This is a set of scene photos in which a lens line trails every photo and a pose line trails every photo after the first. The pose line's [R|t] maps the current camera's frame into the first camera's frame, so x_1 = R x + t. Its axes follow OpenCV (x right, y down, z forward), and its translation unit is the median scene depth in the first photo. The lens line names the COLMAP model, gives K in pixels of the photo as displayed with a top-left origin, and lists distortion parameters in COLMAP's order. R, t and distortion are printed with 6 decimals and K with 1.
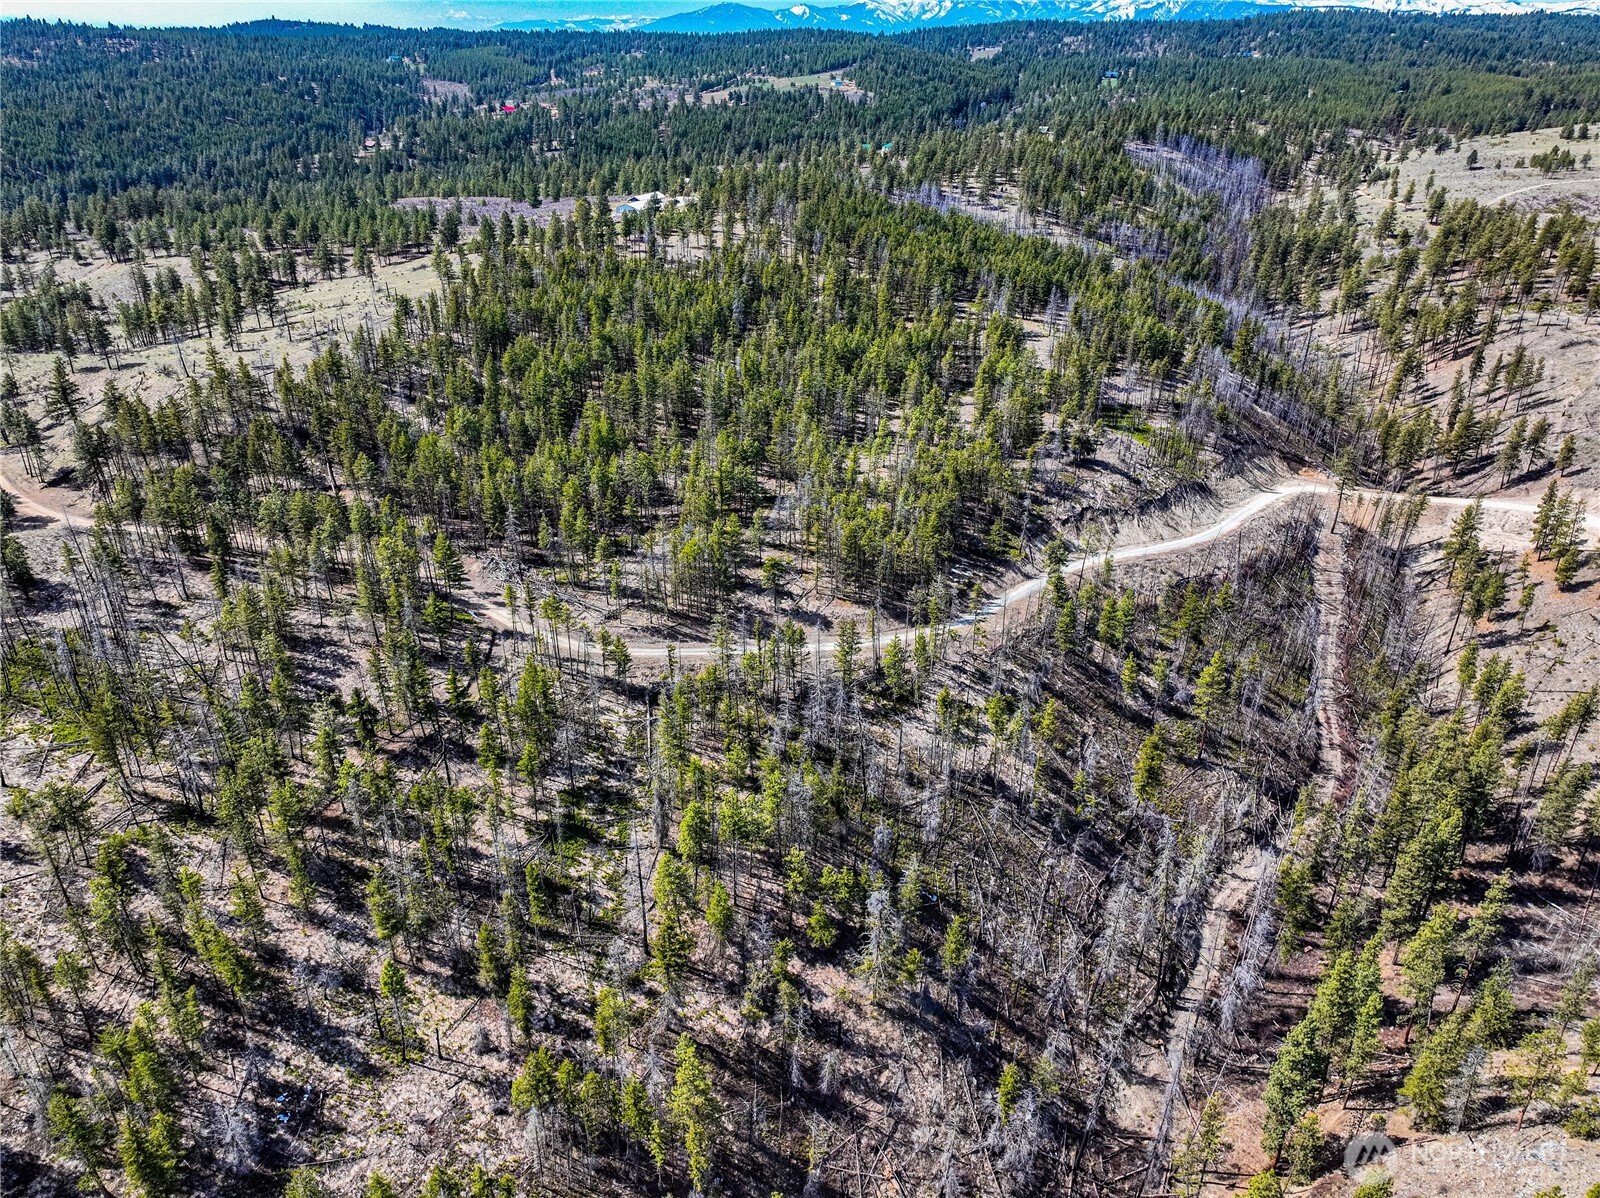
lens RADIAL K [[1121.9, 0, 804.3], [0, 1121.9, 601.4], [0, 0, 1]] dist [-0.006309, 0.022112]
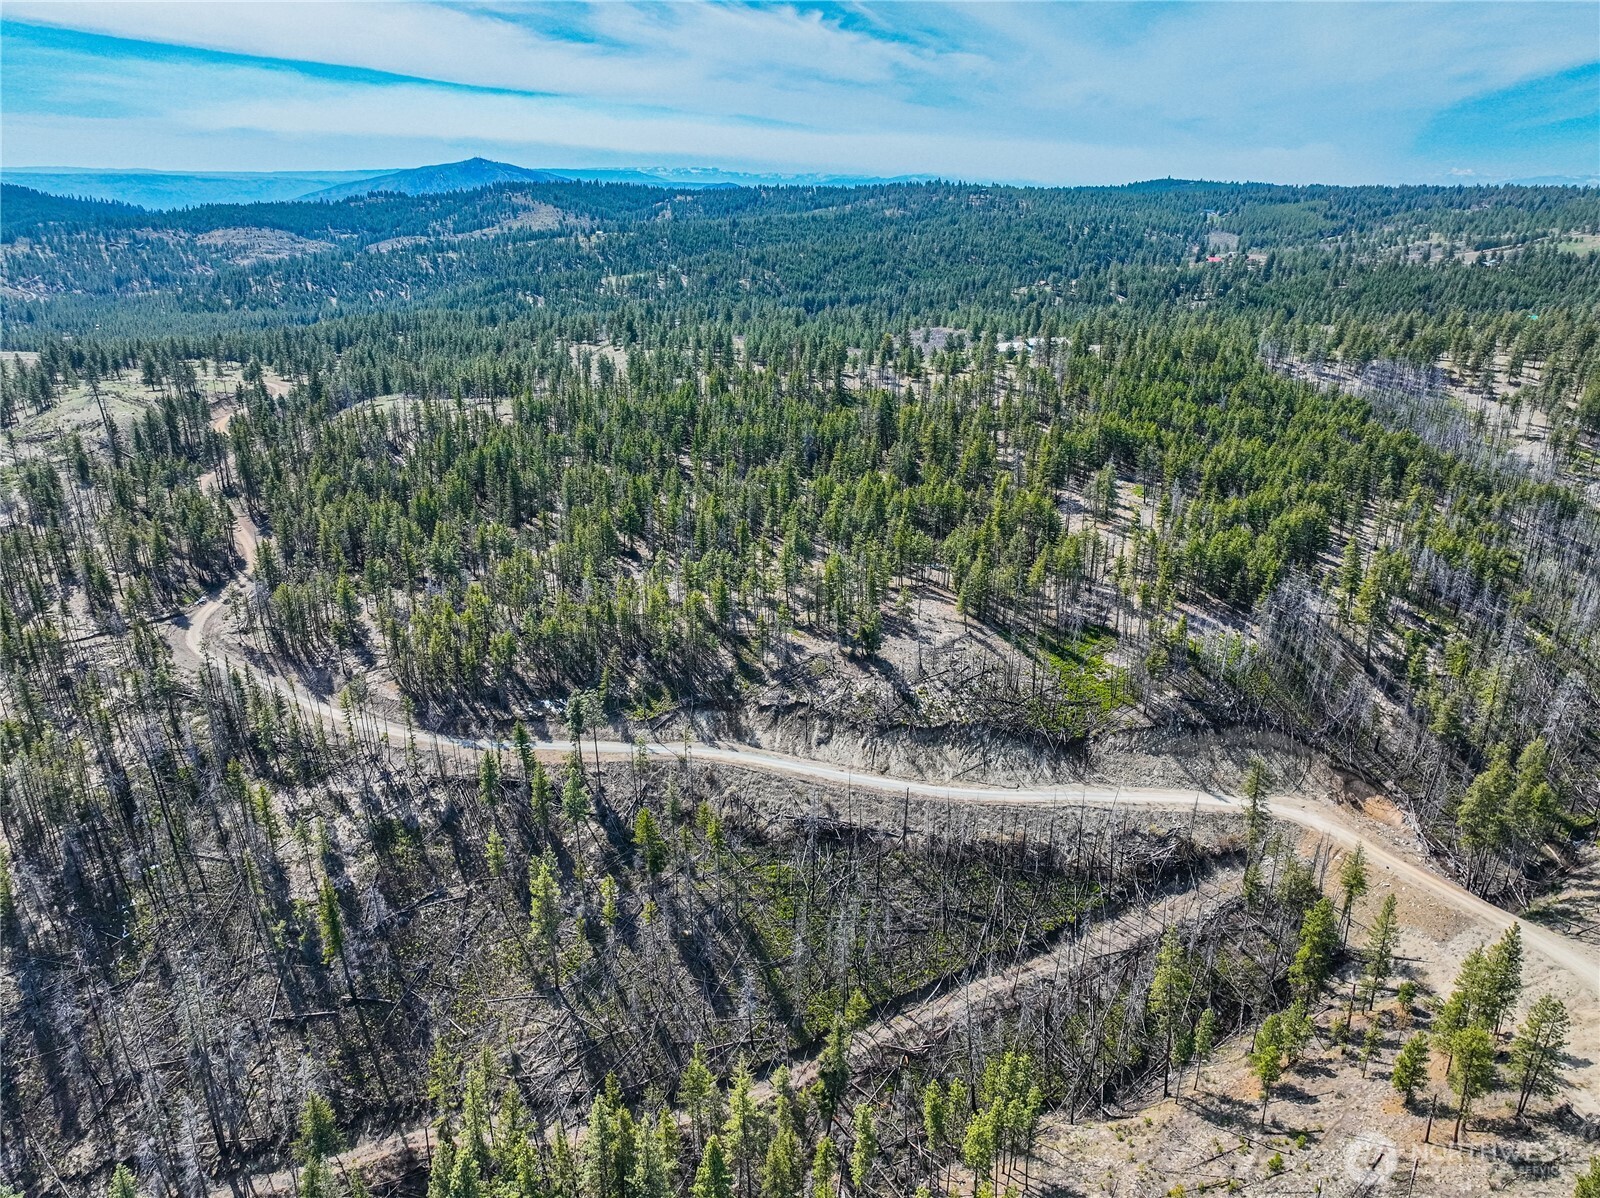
lens RADIAL K [[1121.9, 0, 804.3], [0, 1121.9, 601.4], [0, 0, 1]] dist [-0.006309, 0.022112]
pose [[0.718681, 0.240583, -0.652393, 0.777954], [-0.315876, 0.948799, 0.001917, -0.156678], [0.619451, 0.204698, 0.757878, 0.340913]]
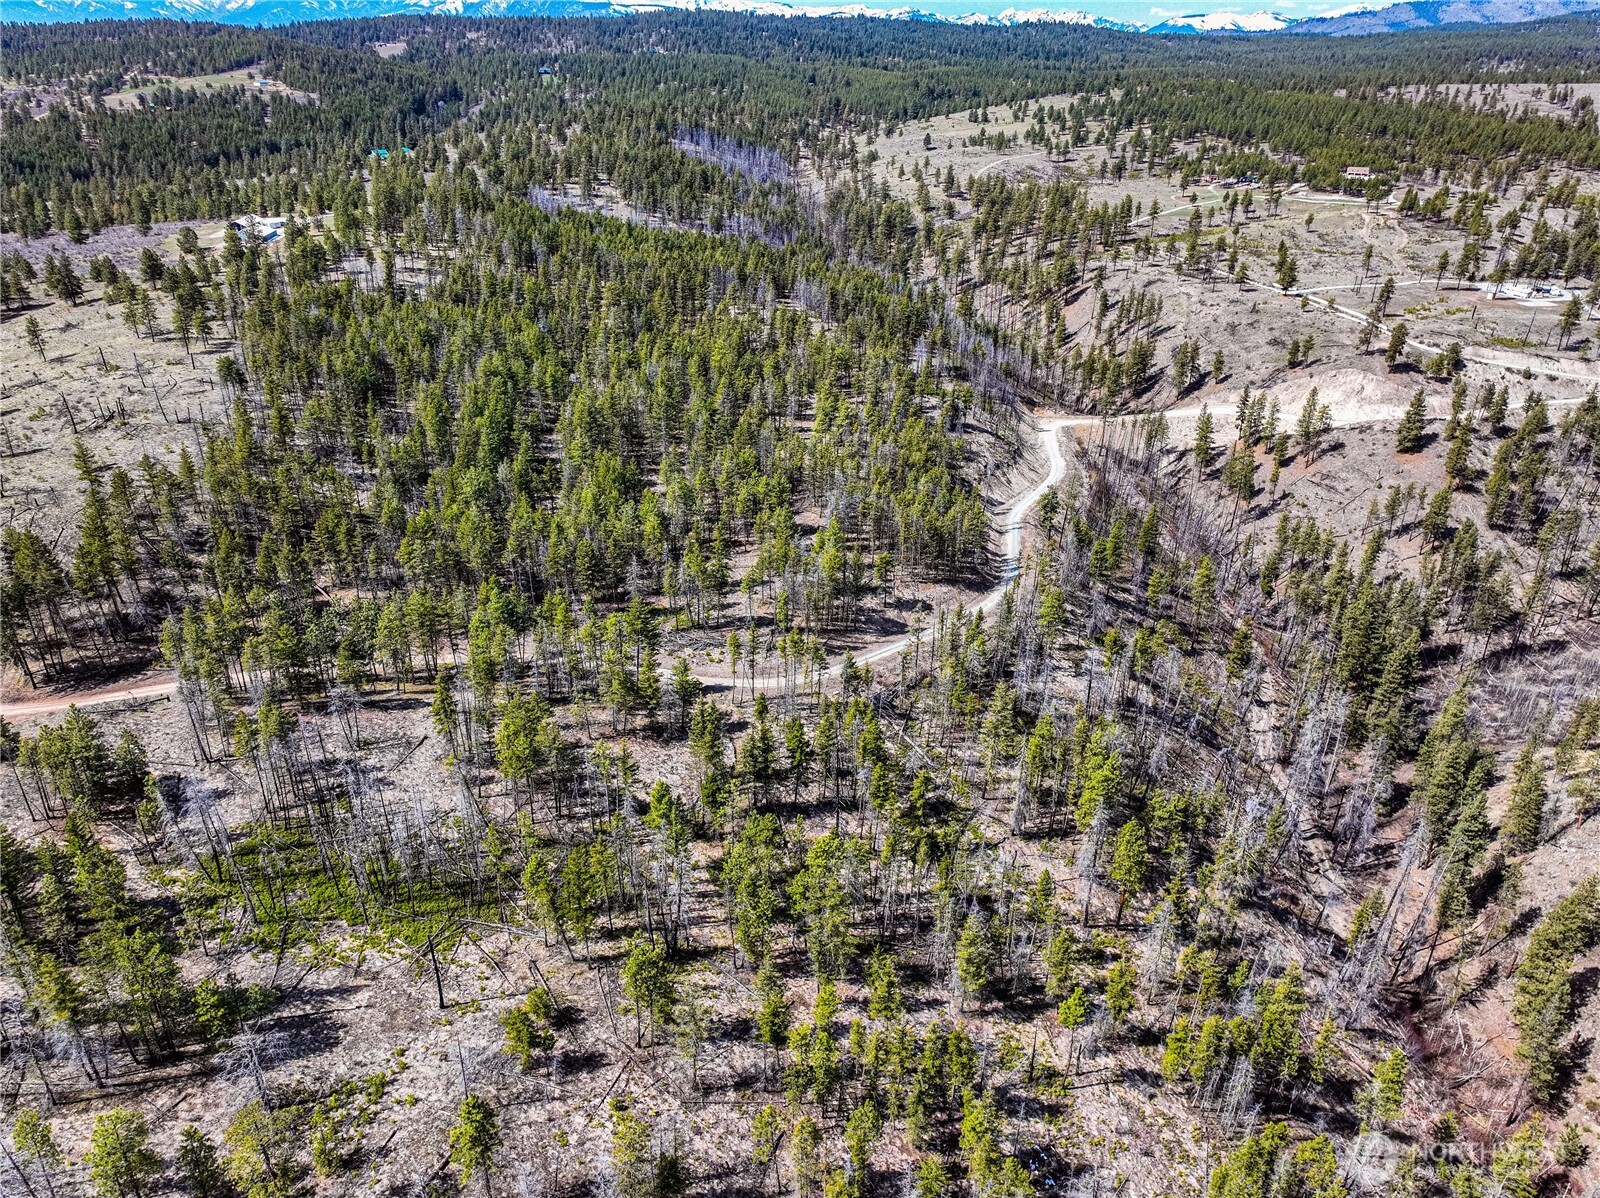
lens RADIAL K [[1121.9, 0, 804.3], [0, 1121.9, 601.4], [0, 0, 1]] dist [-0.006309, 0.022112]
pose [[0.865692, -0.224017, 0.447654, -0.427633], [0.222258, 0.973305, 0.057254, -0.055395], [-0.448529, 0.049931, 0.892372, 0.094847]]
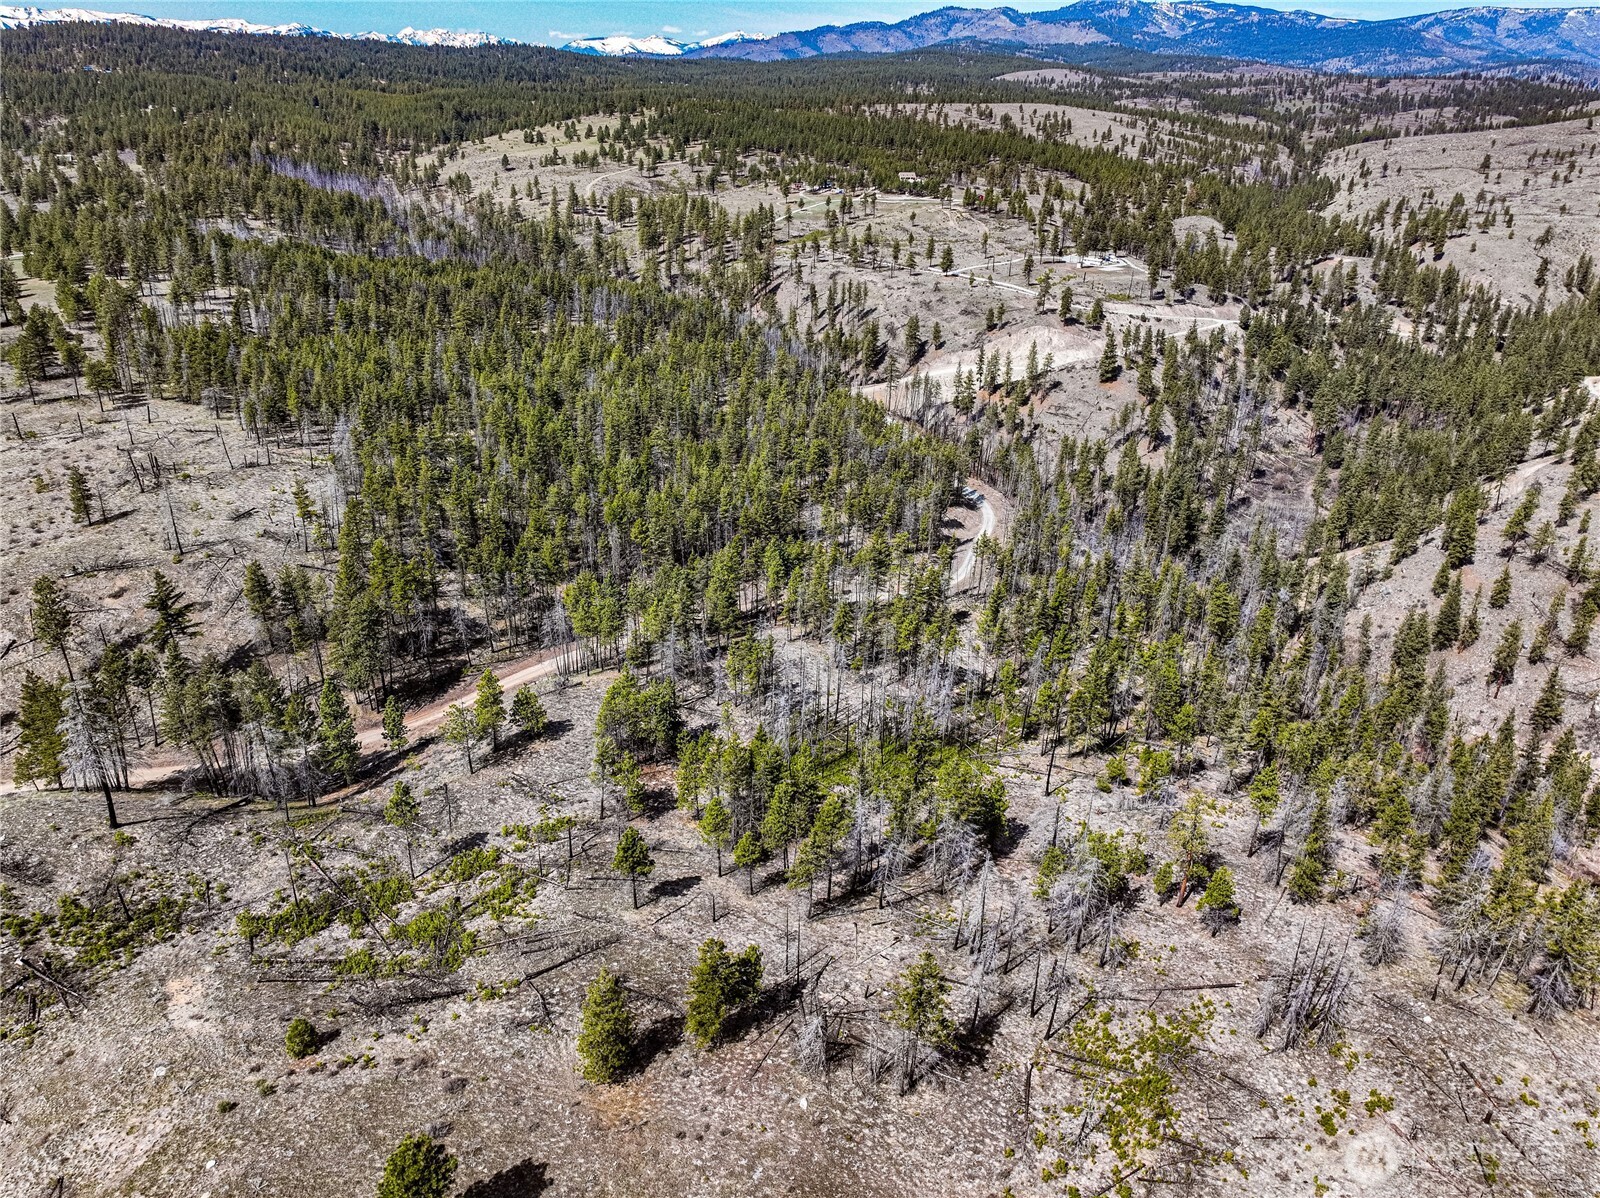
lens RADIAL K [[1121.9, 0, 804.3], [0, 1121.9, 601.4], [0, 0, 1]] dist [-0.006309, 0.022112]
pose [[0.546077, -0.359863, 0.756504, -0.858567], [0.366683, 0.914610, 0.170386, -0.146131], [-0.753222, 0.184354, 0.631403, 0.259612]]
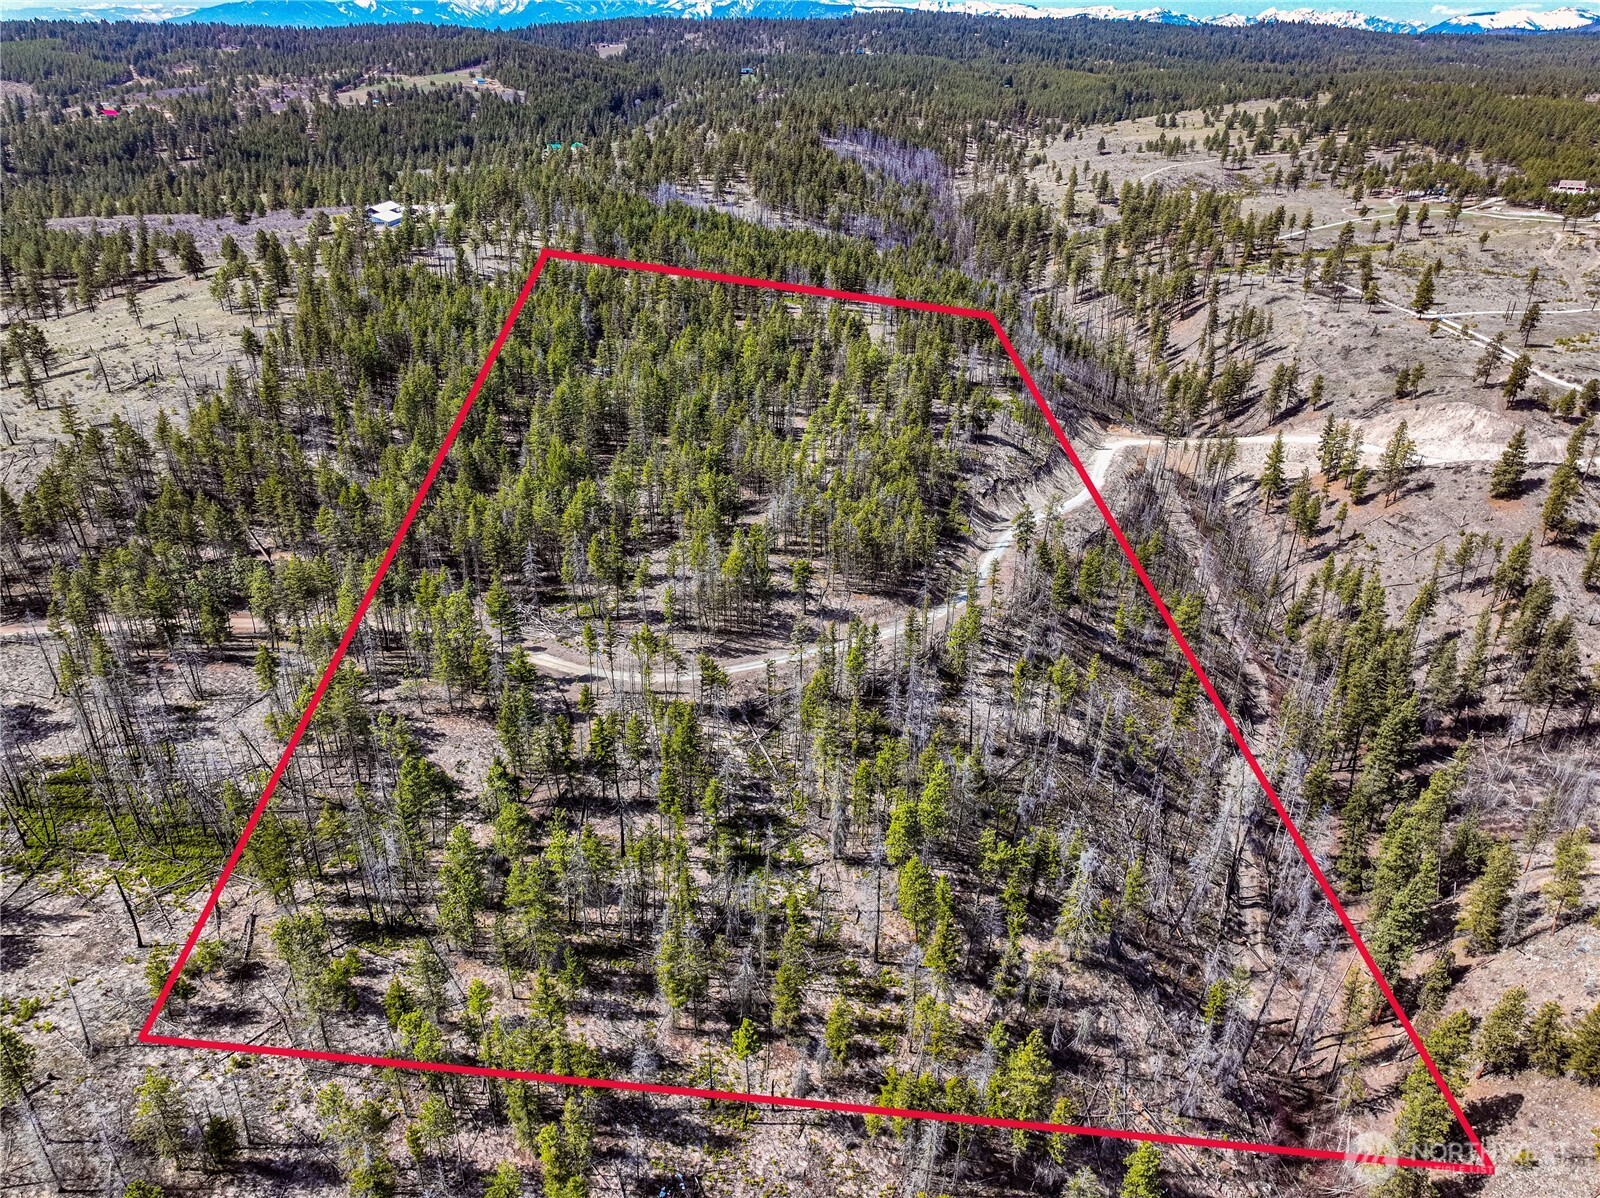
lens RADIAL K [[1121.9, 0, 804.3], [0, 1121.9, 601.4], [0, 0, 1]] dist [-0.006309, 0.022112]
pose [[0.945508, -0.144063, 0.291993, -0.248765], [0.143207, 0.989391, 0.024422, -0.020868], [-0.292414, 0.018724, 0.956109, 0.032748]]
